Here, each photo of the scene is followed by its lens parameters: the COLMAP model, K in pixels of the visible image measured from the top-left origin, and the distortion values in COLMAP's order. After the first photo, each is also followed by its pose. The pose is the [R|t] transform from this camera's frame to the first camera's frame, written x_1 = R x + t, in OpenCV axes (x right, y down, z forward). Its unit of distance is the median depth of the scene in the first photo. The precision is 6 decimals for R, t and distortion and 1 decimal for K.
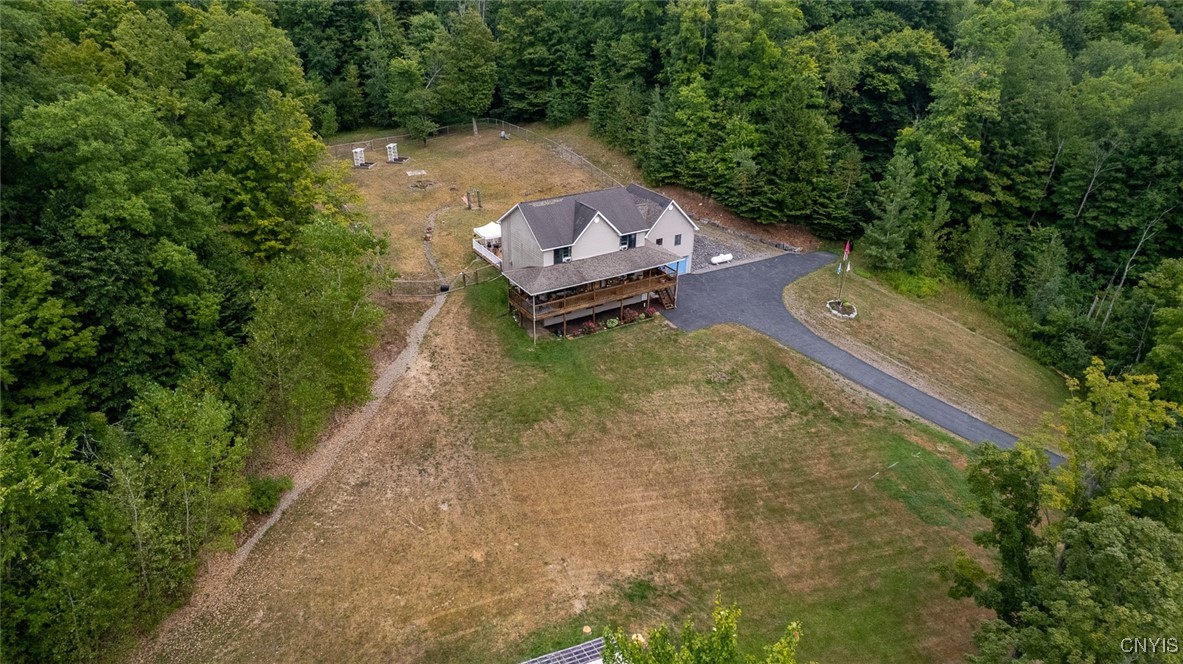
lens RADIAL K [[750.8, 0, 591.5], [0, 750.8, 332.0], [0, 0, 1]] dist [-0.045320, 0.003380]
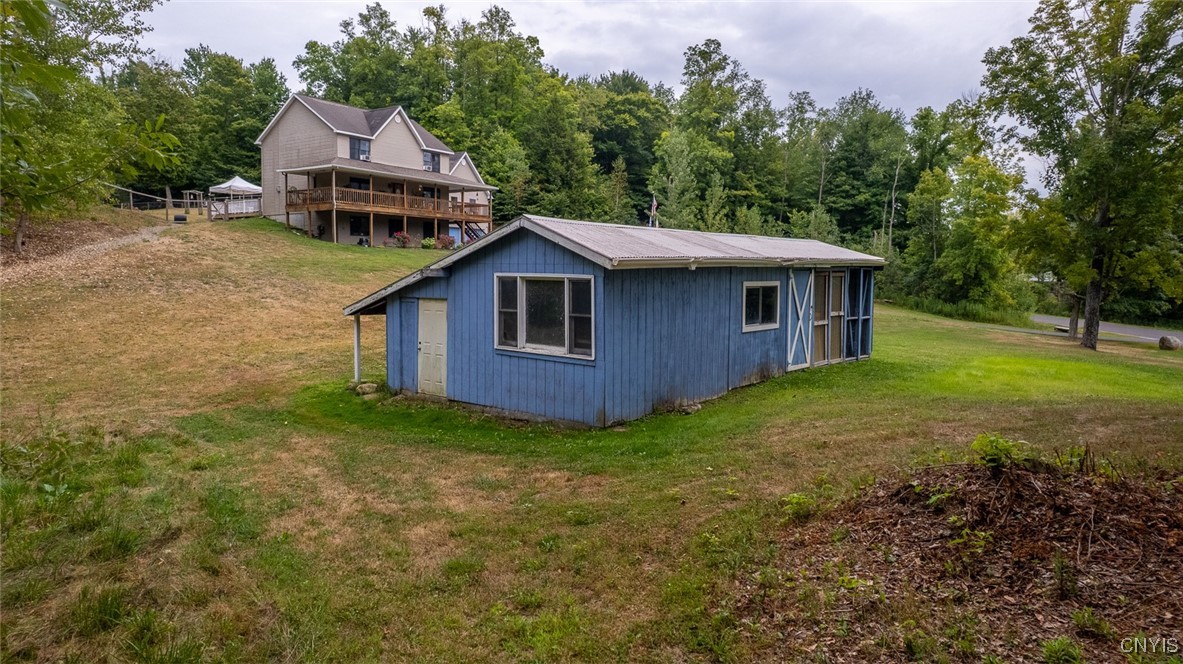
lens RADIAL K [[750.8, 0, 591.5], [0, 750.8, 332.0], [0, 0, 1]] dist [-0.045320, 0.003380]
pose [[0.899153, -0.047210, 0.435080, -0.159780], [0.204815, 0.923964, -0.323019, 0.354143], [-0.386749, 0.379555, 0.840454, 0.312682]]
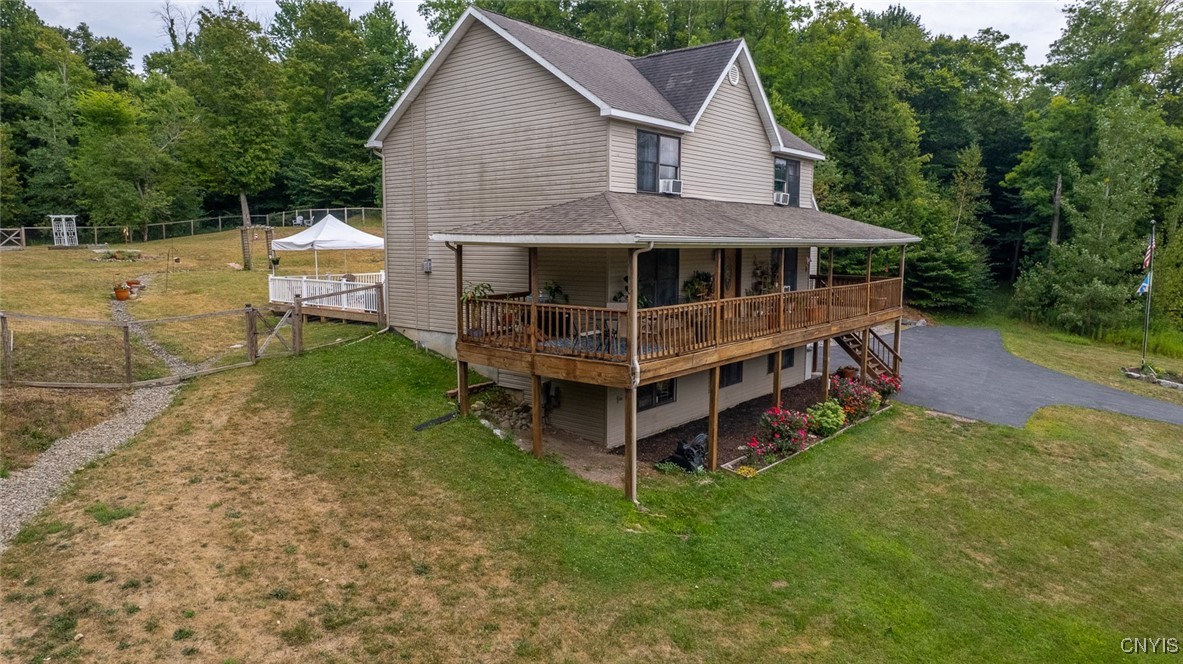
lens RADIAL K [[750.8, 0, 591.5], [0, 750.8, 332.0], [0, 0, 1]] dist [-0.045320, 0.003380]
pose [[0.949637, -0.053306, 0.308784, -0.140745], [0.153260, 0.938527, -0.309319, 0.031574], [-0.273313, 0.341065, 0.899430, 0.748663]]
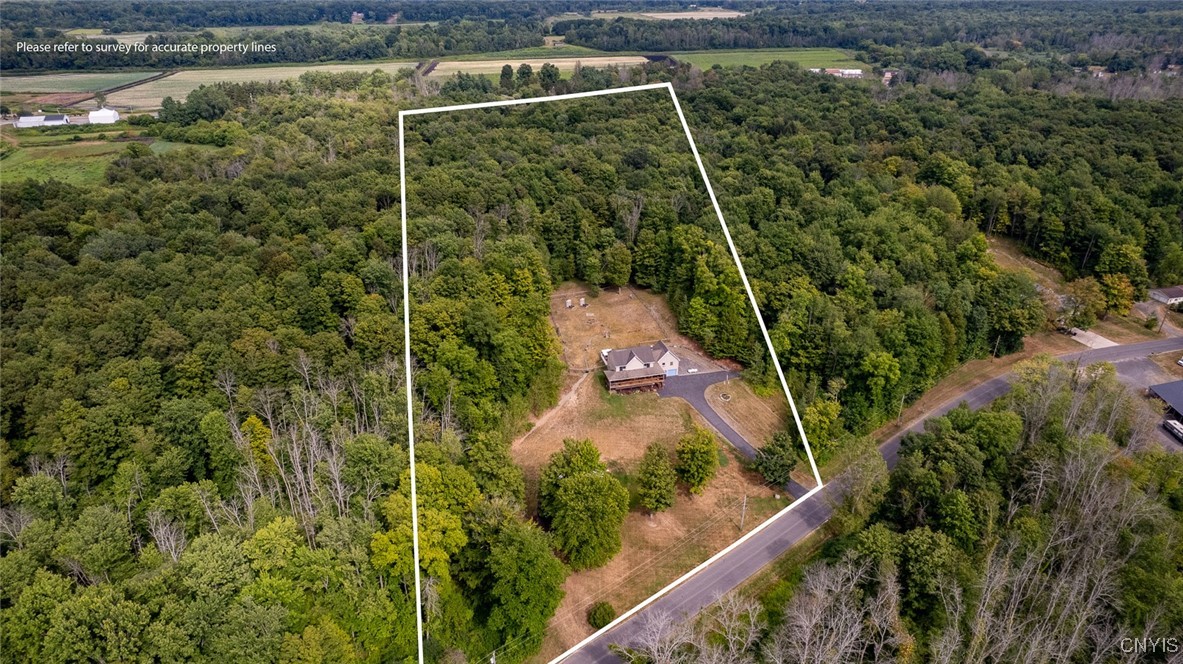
lens RADIAL K [[750.8, 0, 591.5], [0, 750.8, 332.0], [0, 0, 1]] dist [-0.045320, 0.003380]
pose [[0.955626, 0.118967, -0.269490, 0.633198], [-0.123207, 0.992380, 0.001192, -0.229100], [0.267578, 0.032064, 0.963002, -1.963463]]
